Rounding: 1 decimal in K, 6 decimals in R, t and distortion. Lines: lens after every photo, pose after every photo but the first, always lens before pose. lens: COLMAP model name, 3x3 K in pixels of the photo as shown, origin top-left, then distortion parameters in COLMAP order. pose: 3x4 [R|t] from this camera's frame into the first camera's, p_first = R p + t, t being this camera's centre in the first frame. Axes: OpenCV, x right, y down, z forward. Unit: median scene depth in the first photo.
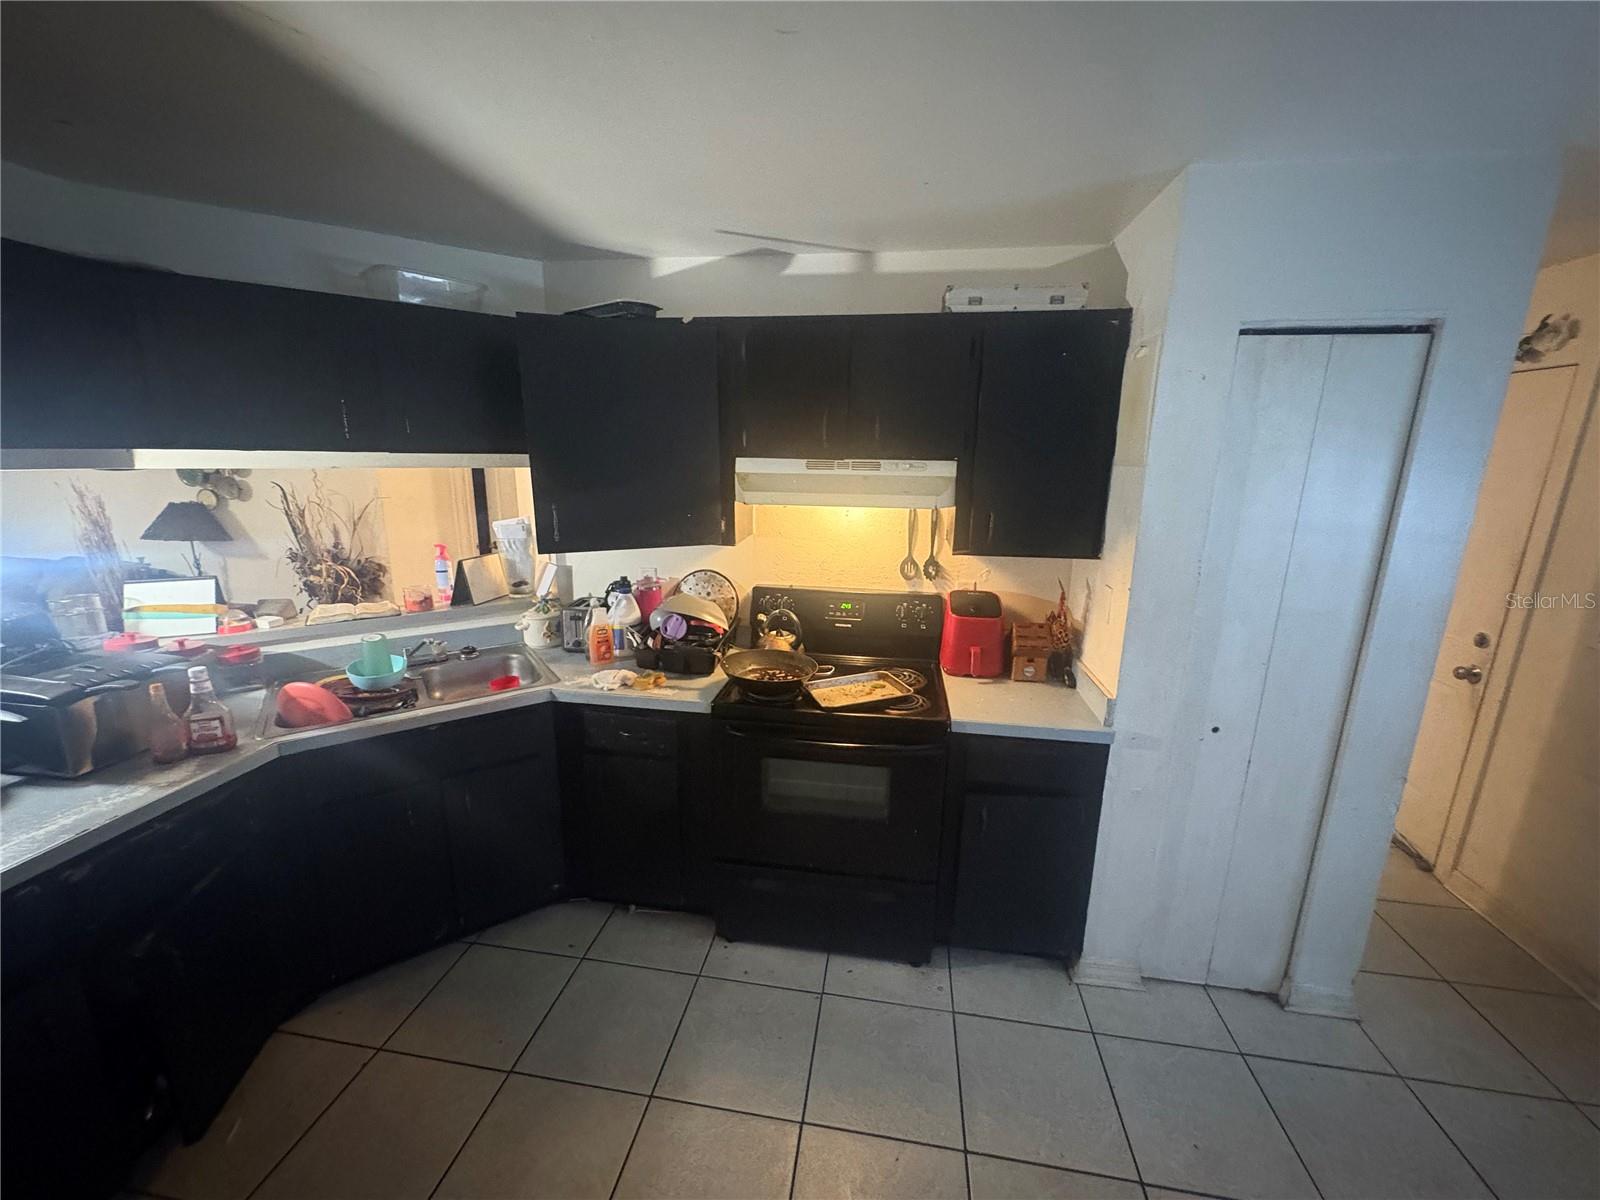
lens RADIAL K [[634.2, 0, 801.1], [0, 634.2, 599.7], [0, 0, 1]] dist [-0.002288, 0.000238]
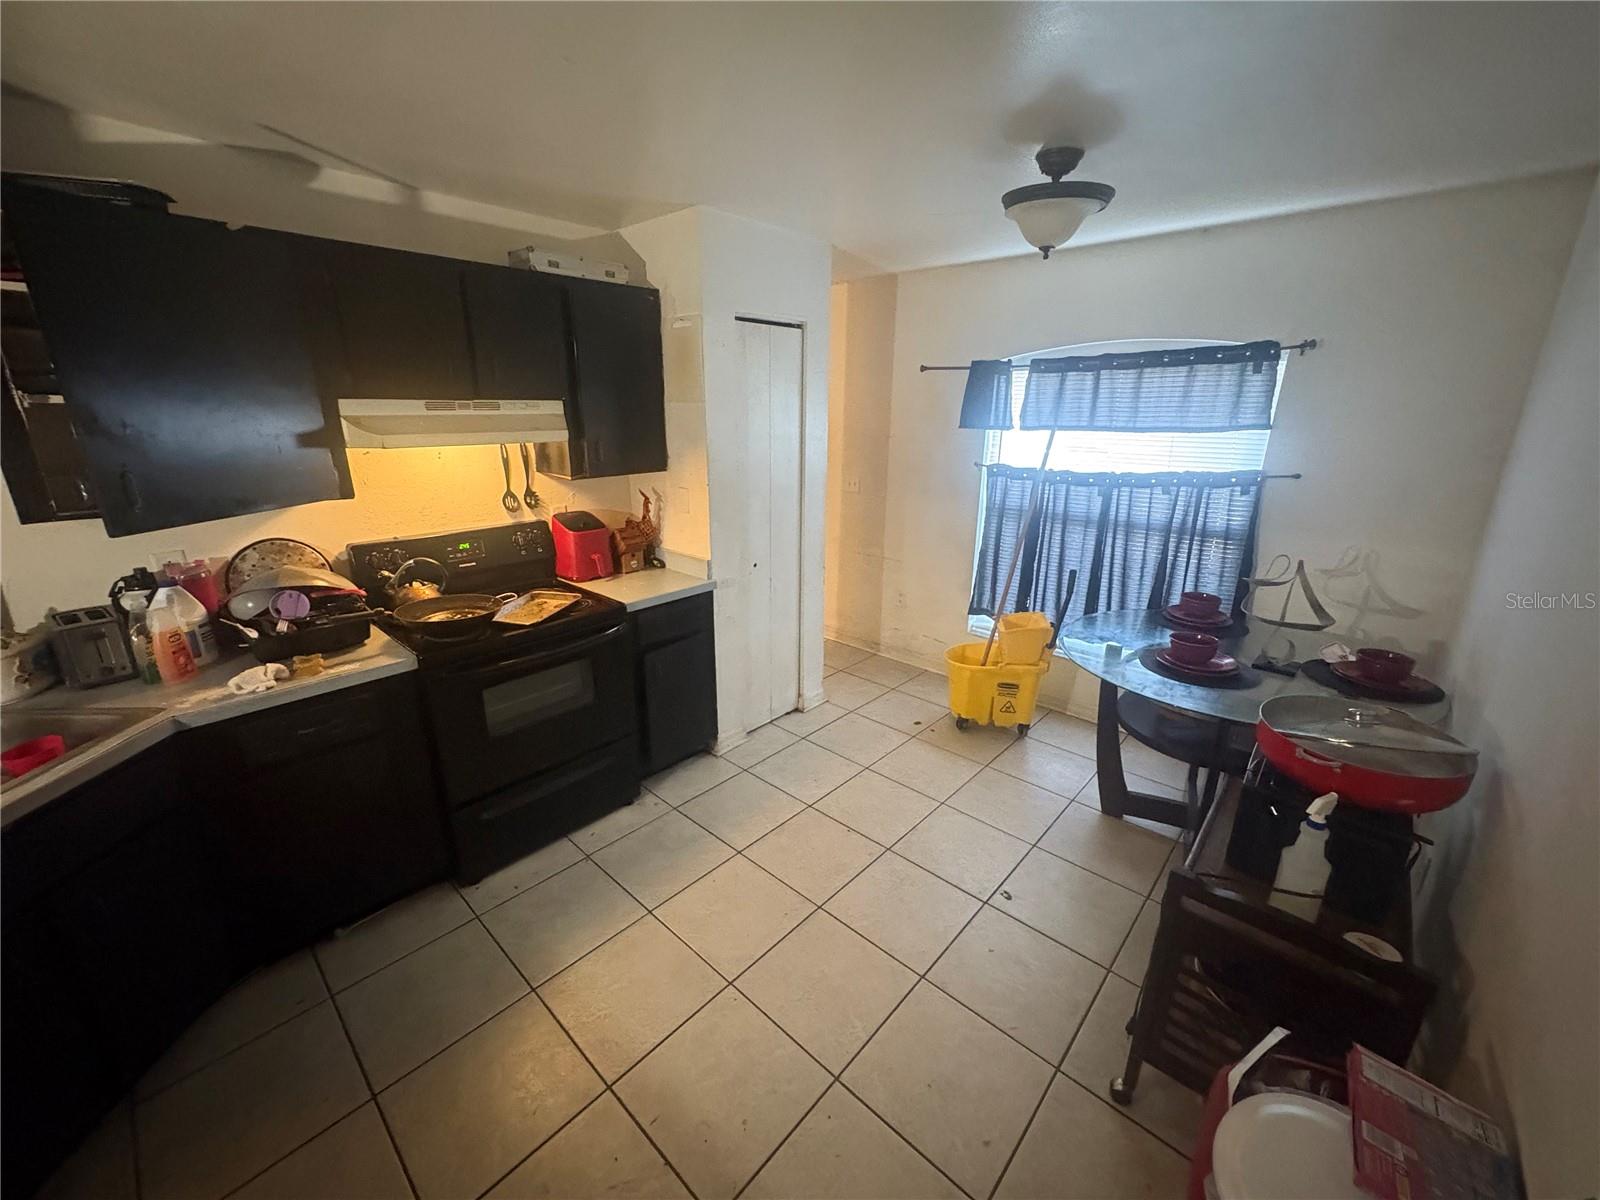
lens RADIAL K [[634.2, 0, 795.1], [0, 634.2, 598.3], [0, 0, 1]] dist [-0.002288, 0.000238]
pose [[0.551978, -0.254320, 0.794129, -0.527710], [0.188601, 0.965752, 0.178190, 0.011445], [-0.812250, 0.051417, 0.581040, -0.032801]]
